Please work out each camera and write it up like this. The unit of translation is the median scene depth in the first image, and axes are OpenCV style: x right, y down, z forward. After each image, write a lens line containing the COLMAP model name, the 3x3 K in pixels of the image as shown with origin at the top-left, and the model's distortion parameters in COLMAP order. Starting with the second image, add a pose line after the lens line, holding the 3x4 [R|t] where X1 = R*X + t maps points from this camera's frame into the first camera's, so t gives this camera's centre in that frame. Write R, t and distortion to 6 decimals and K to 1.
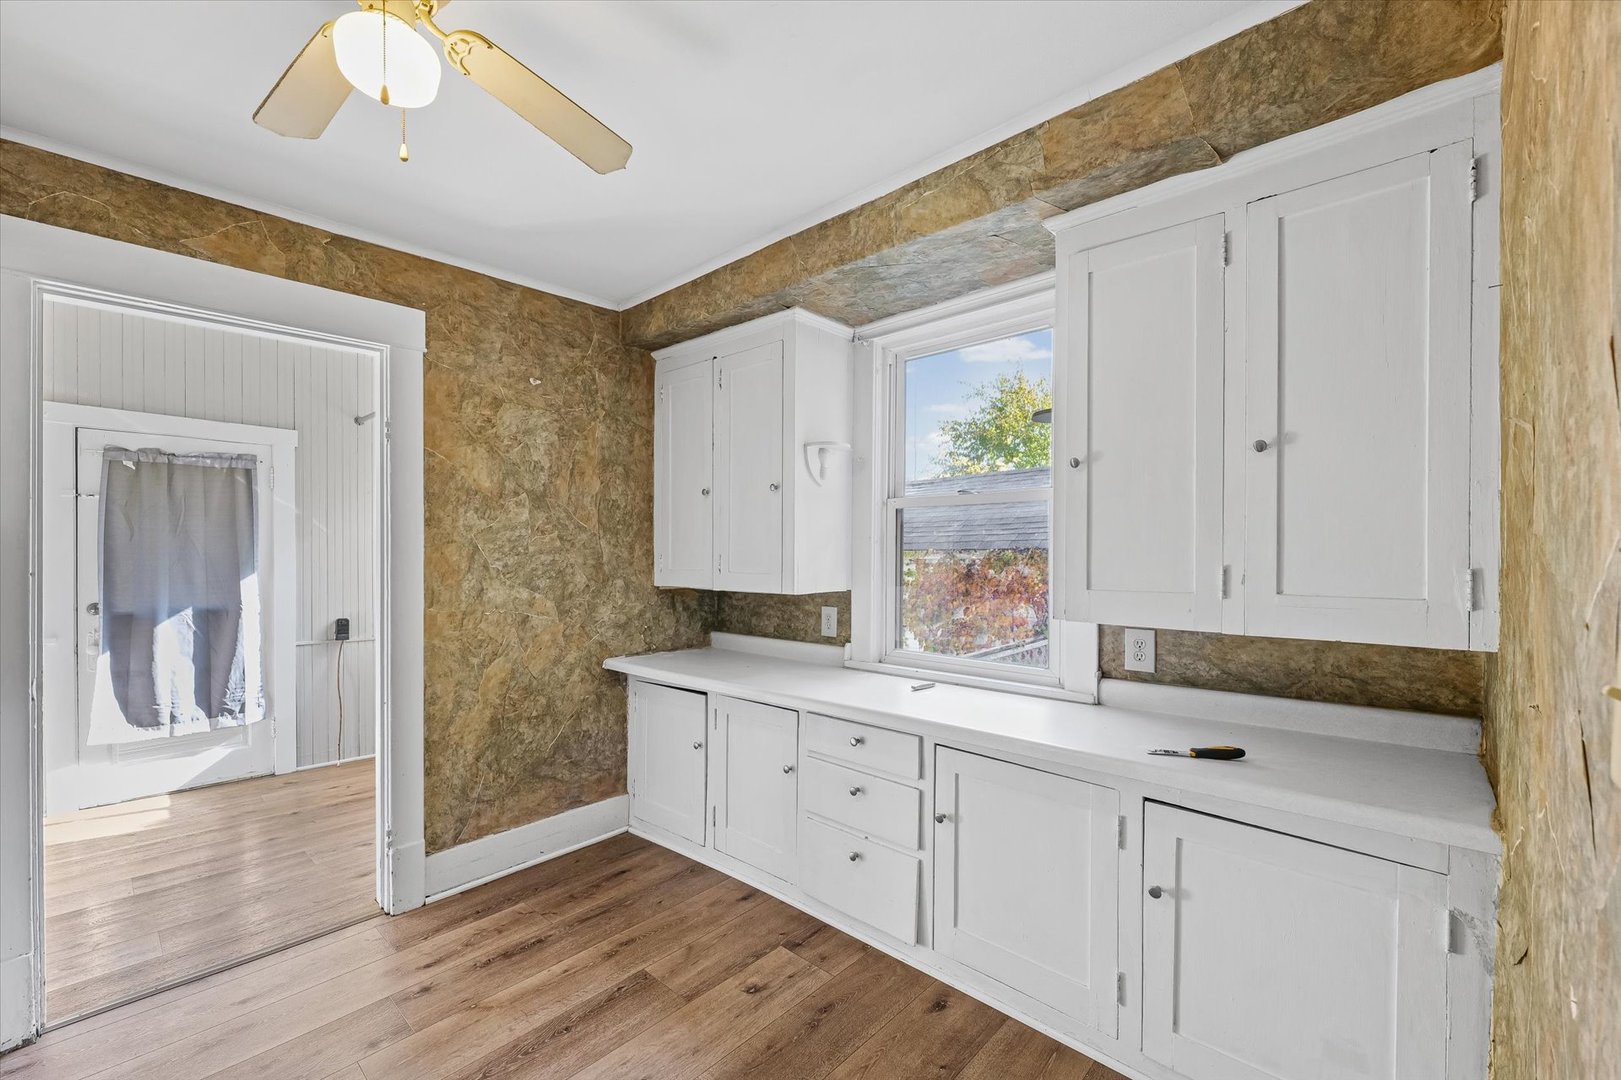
lens RADIAL K [[671.3, 0, 809.4], [0, 671.3, 555.3], [0, 0, 1]] dist [0.001810, -0.000071]
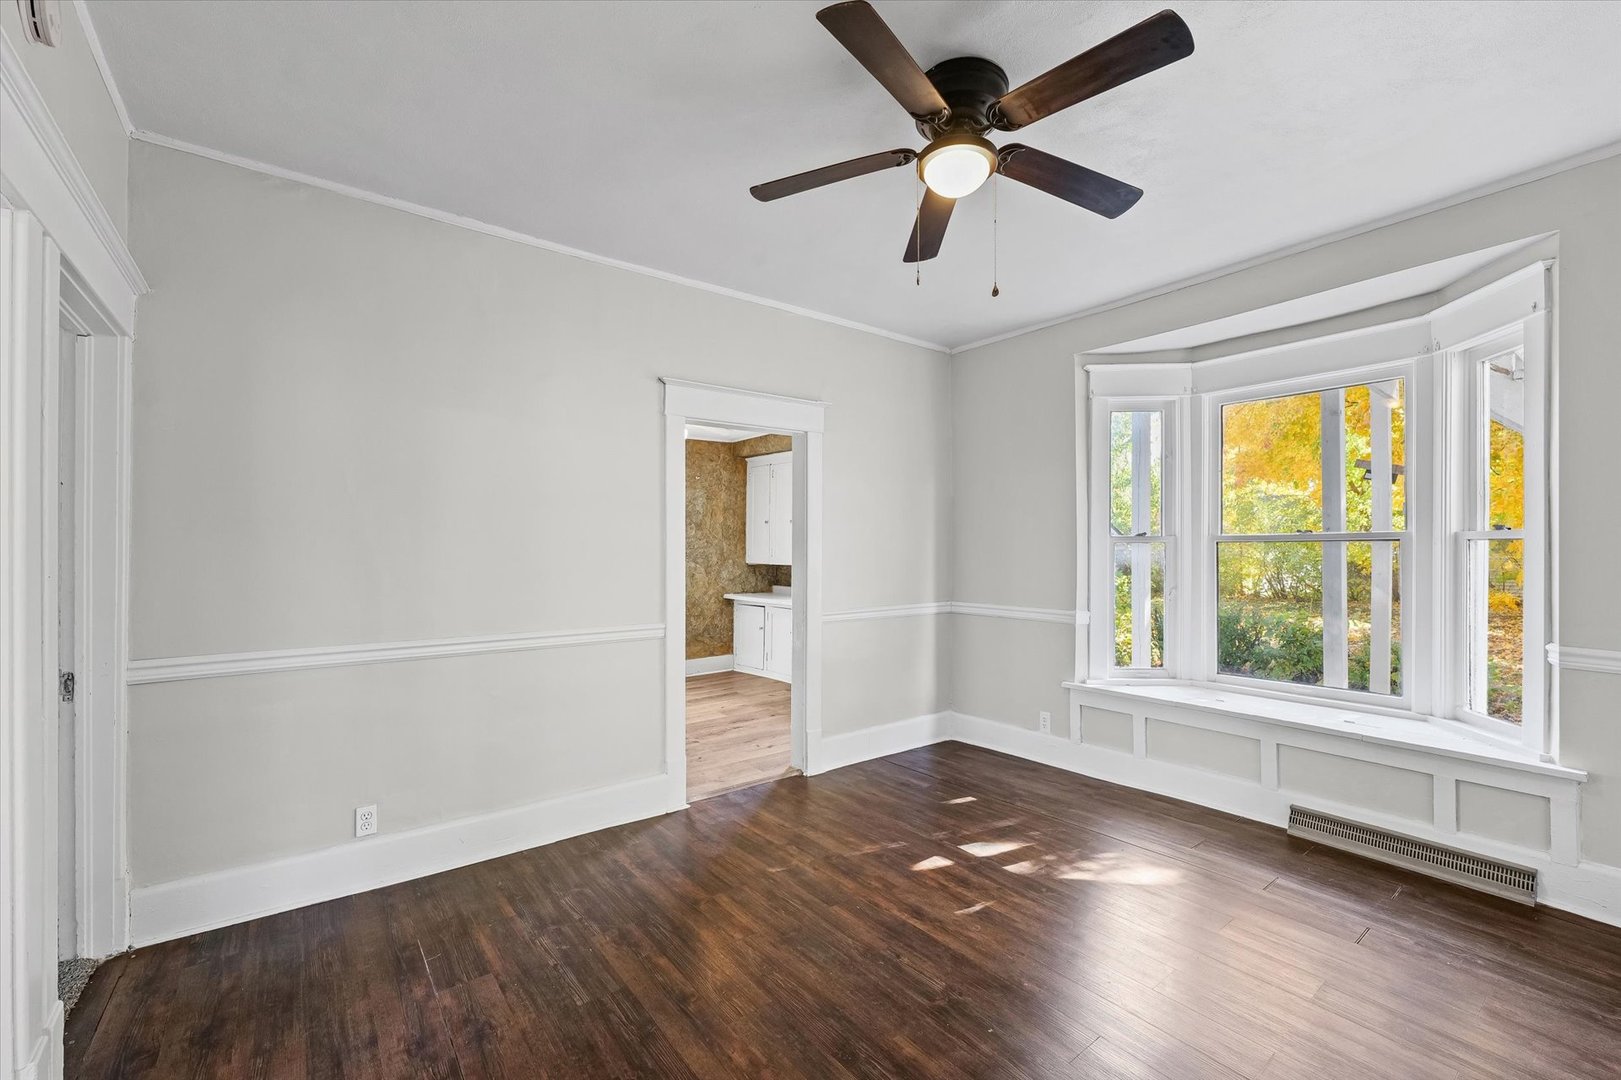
lens RADIAL K [[671.6, 0, 814.2], [0, 671.6, 546.5], [0, 0, 1]] dist [0.022651, 0.000283]
pose [[0.986452, 0.006184, -0.163931, 0.414148], [-0.006905, 0.999969, -0.003831, -0.002699], [0.163902, 0.004911, 0.986464, -1.346451]]
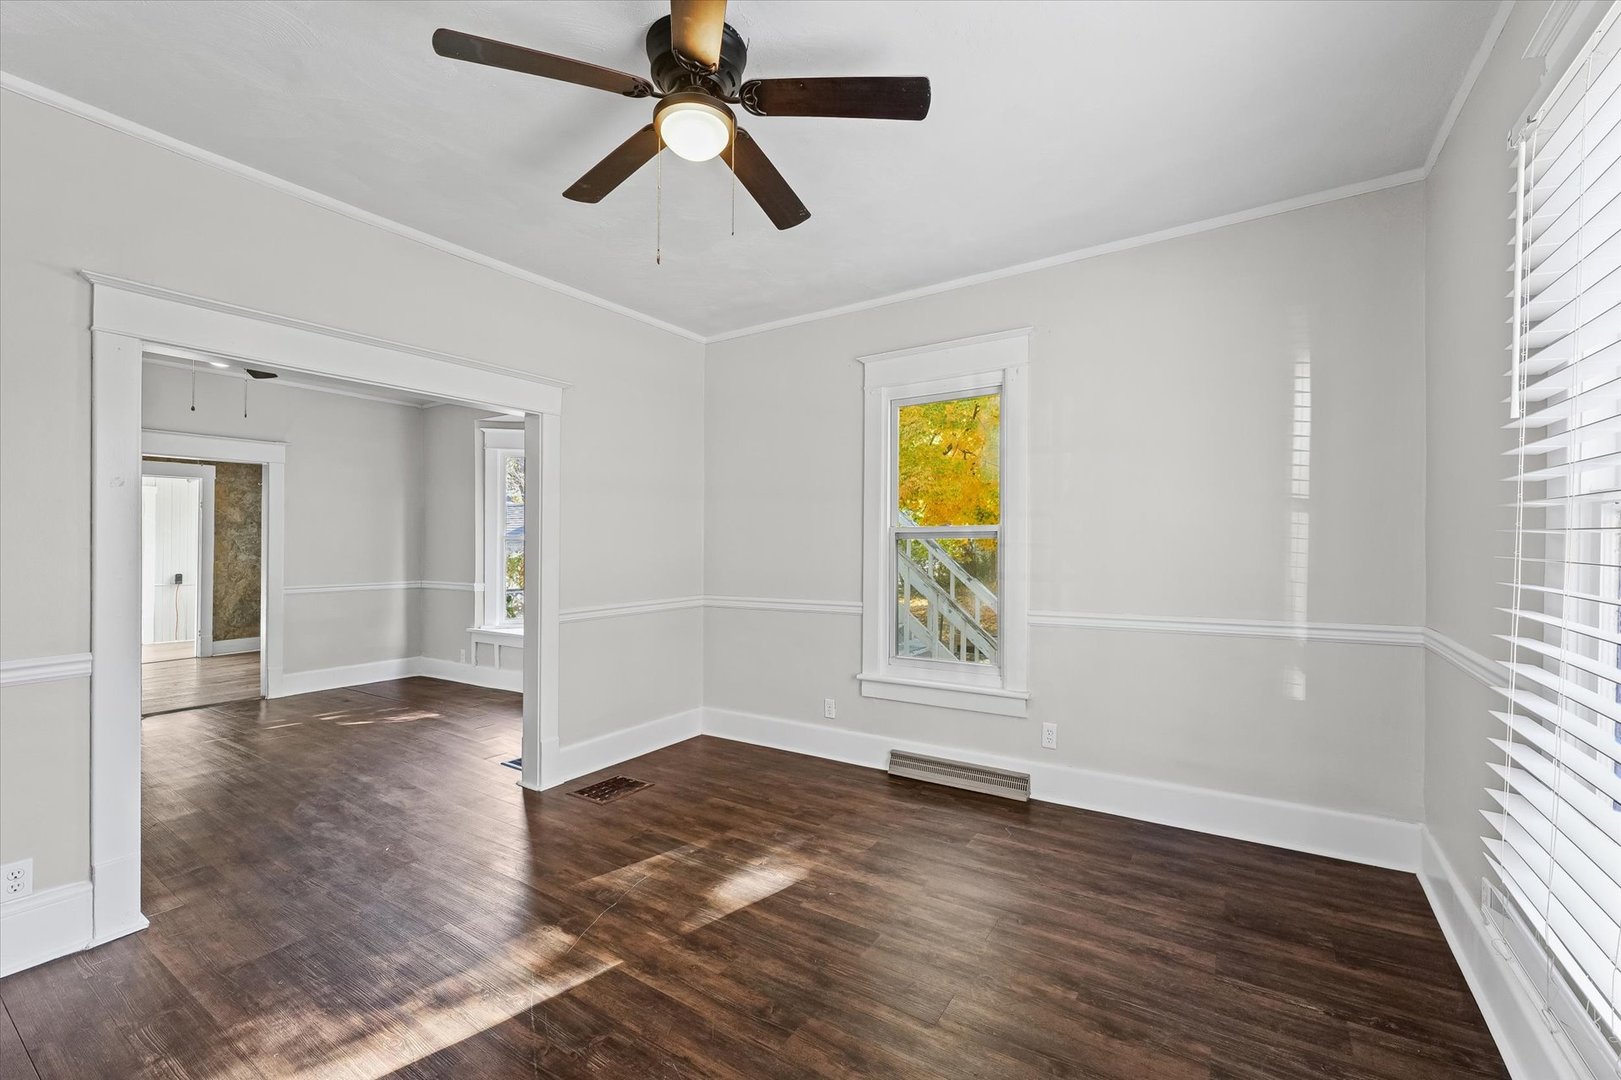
lens RADIAL K [[696.4, 0, 814.4], [0, 696.4, 545.3], [0, 0, 1]] dist [0.000096, 0.000233]
pose [[0.988573, 0.009944, 0.150415, 1.508917], [-0.008429, 0.999907, -0.010706, 0.015525], [-0.150508, 0.009316, 0.988565, -2.328183]]
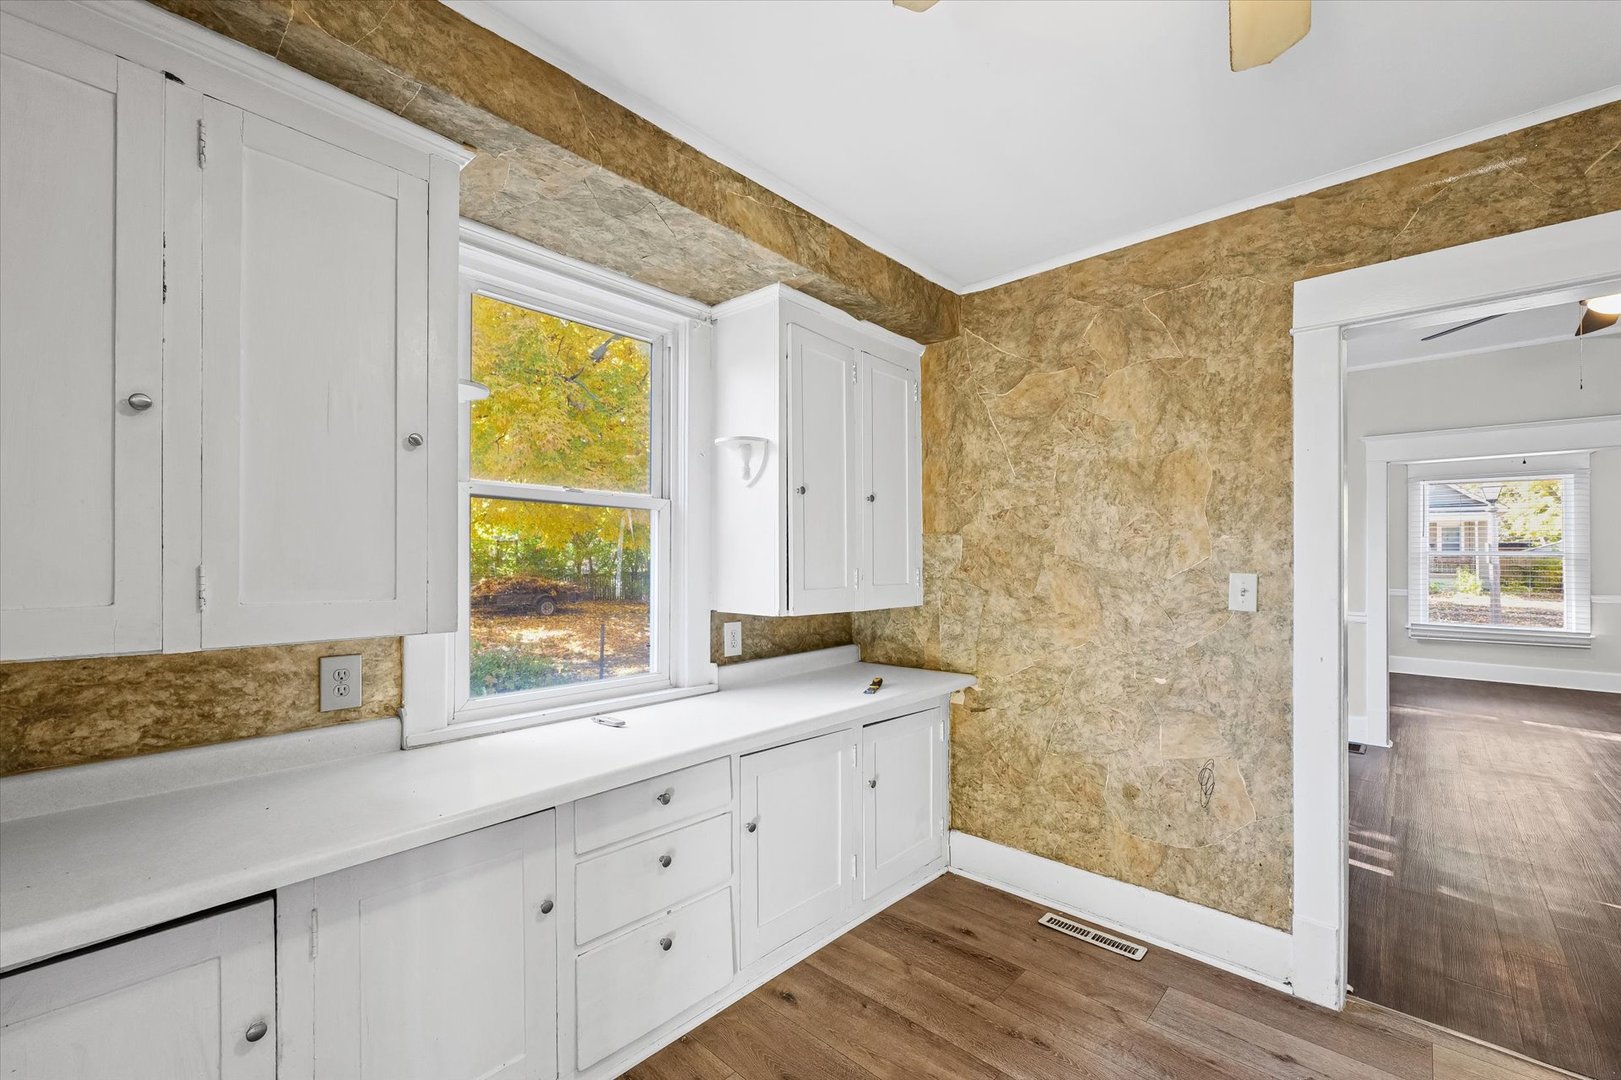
lens RADIAL K [[671.3, 0, 809.4], [0, 671.3, 555.3], [0, 0, 1]] dist [0.001810, -0.000071]
pose [[-0.006002, 0.007301, 0.999955, -0.584856], [0.002407, 0.999971, -0.007287, -0.003763], [-0.999979, 0.002363, -0.006019, 0.664713]]
